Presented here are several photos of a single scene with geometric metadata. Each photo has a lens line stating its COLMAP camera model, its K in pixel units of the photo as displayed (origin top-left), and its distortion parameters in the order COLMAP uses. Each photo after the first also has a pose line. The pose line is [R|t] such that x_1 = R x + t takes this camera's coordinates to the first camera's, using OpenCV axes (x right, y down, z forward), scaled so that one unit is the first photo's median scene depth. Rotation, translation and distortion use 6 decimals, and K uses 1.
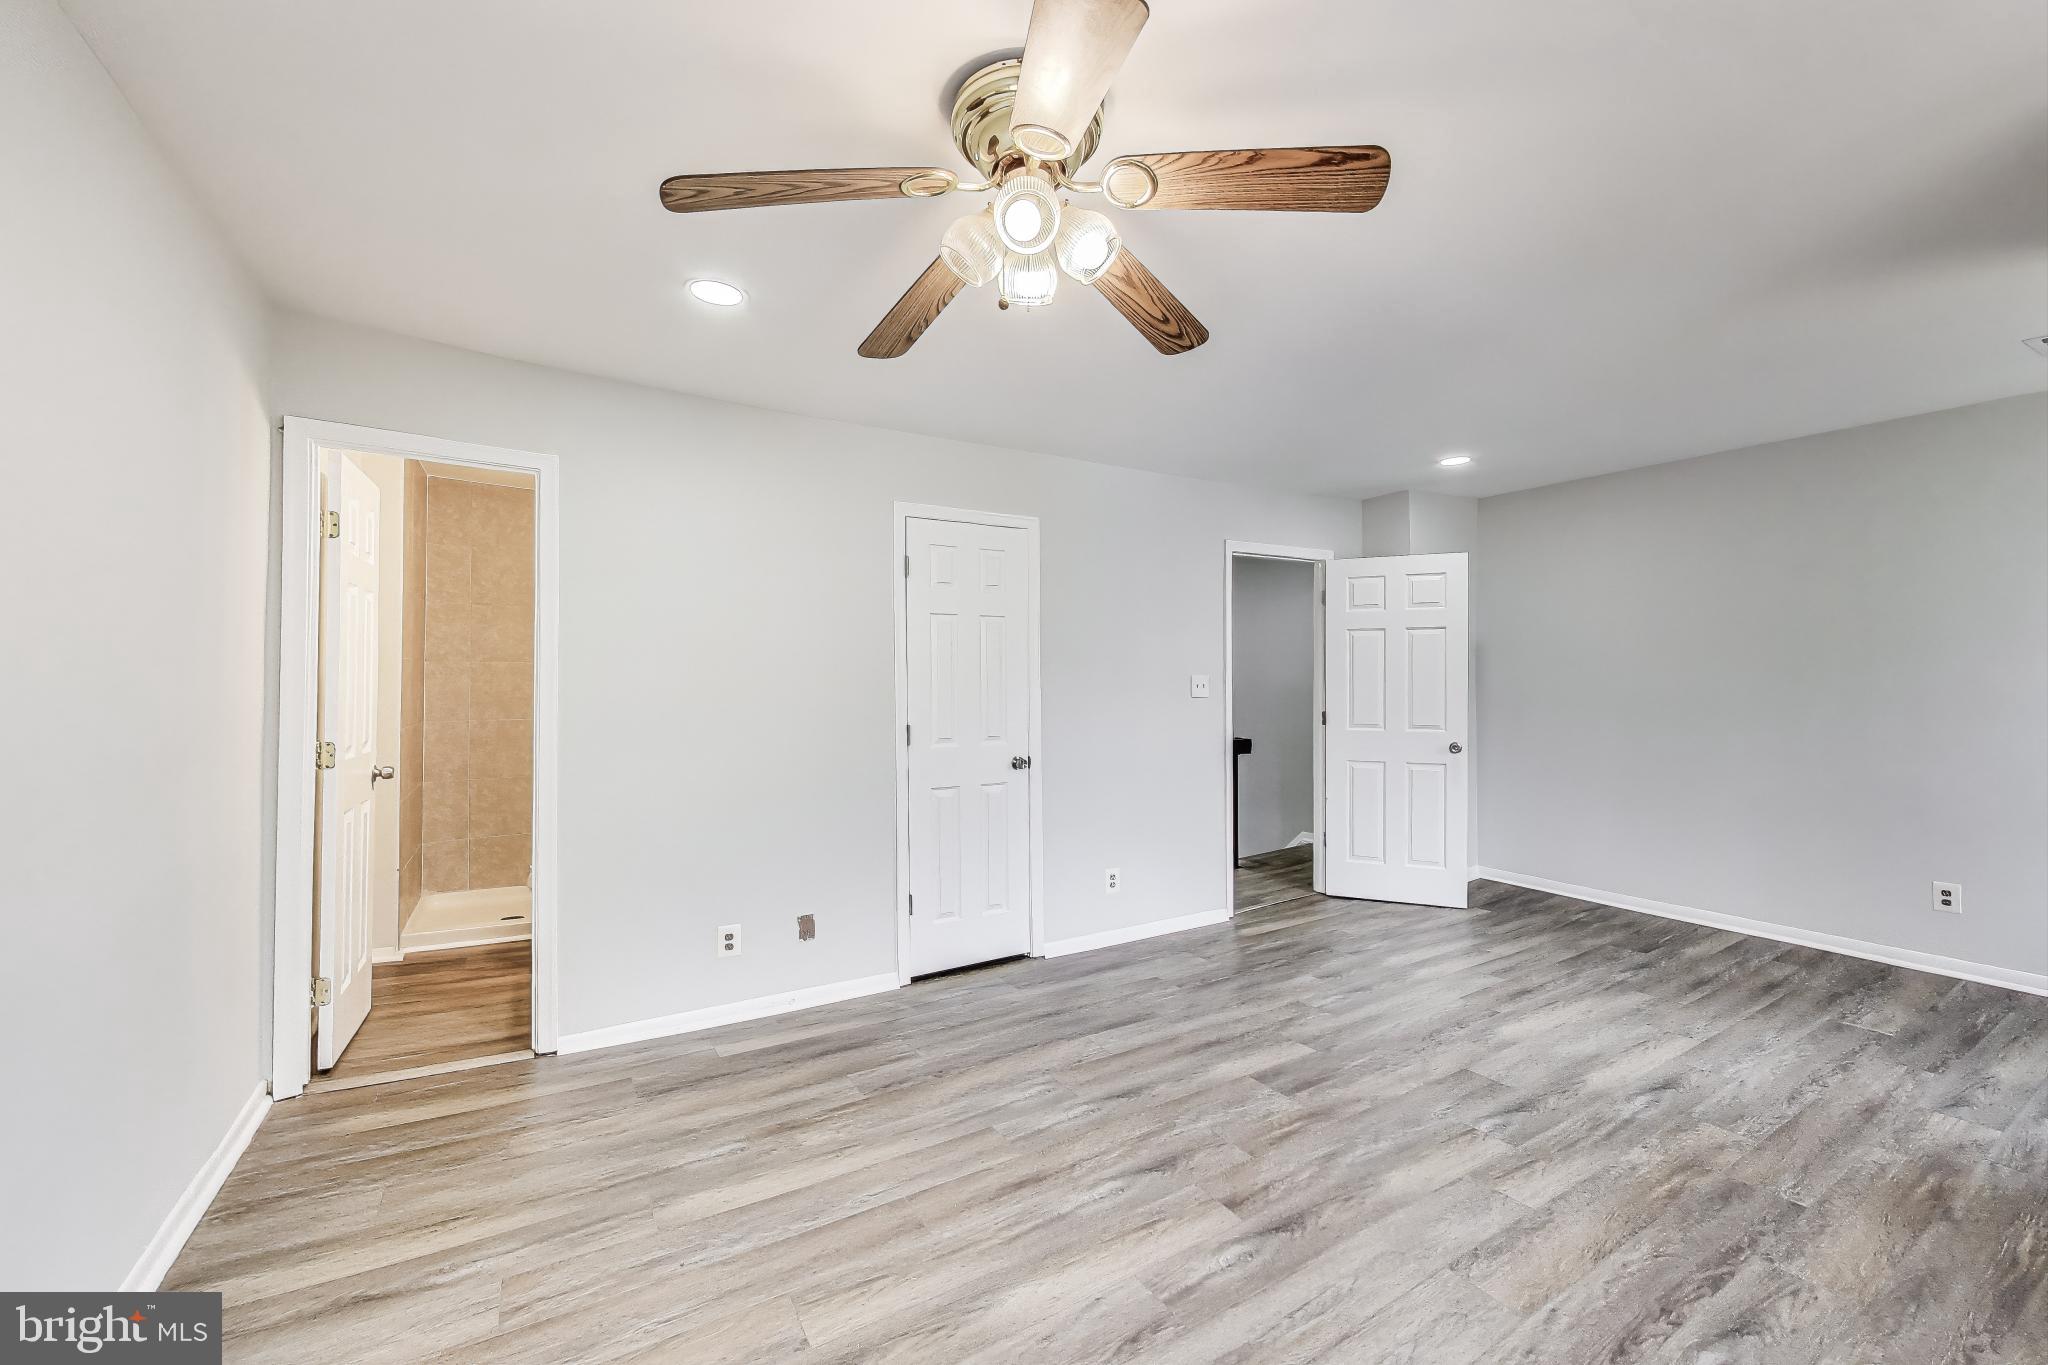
lens RADIAL K [[895.2, 0, 1024.0], [0, 895.2, 682.5], [0, 0, 1]] dist [0.000193, 0.012611]
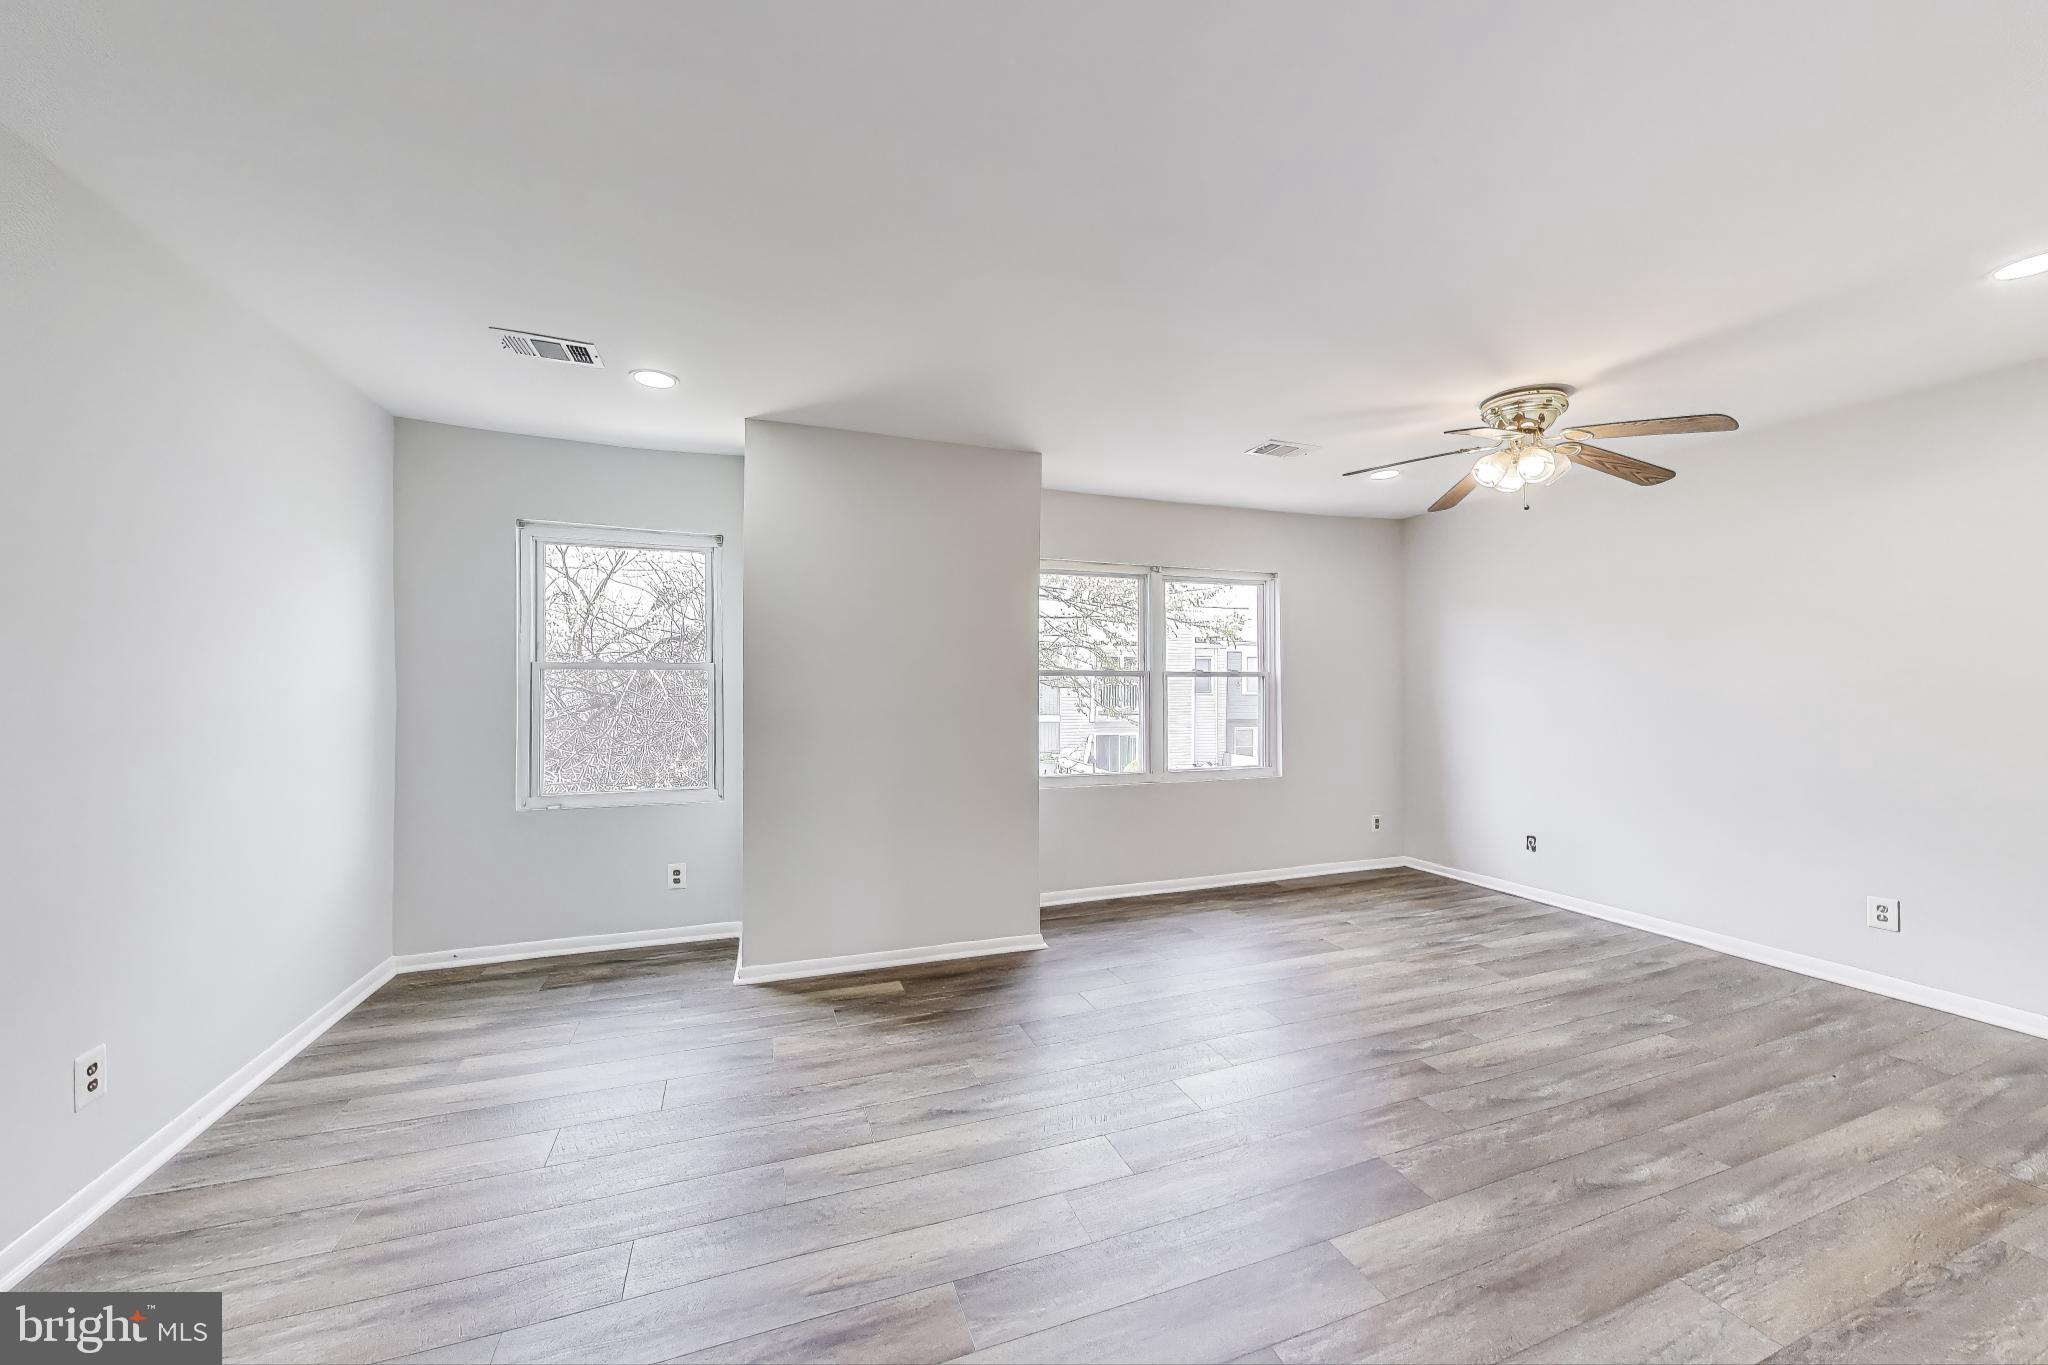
lens RADIAL K [[733.1, 0, 992.1], [0, 733.1, 675.2], [0, 0, 1]] dist [0.000413, 0.000097]
pose [[-0.974868, 0.003127, 0.222762, 0.498452], [0.003186, 0.999995, -0.000093, -0.012562], [-0.222761, 0.000619, -0.974873, 1.769885]]
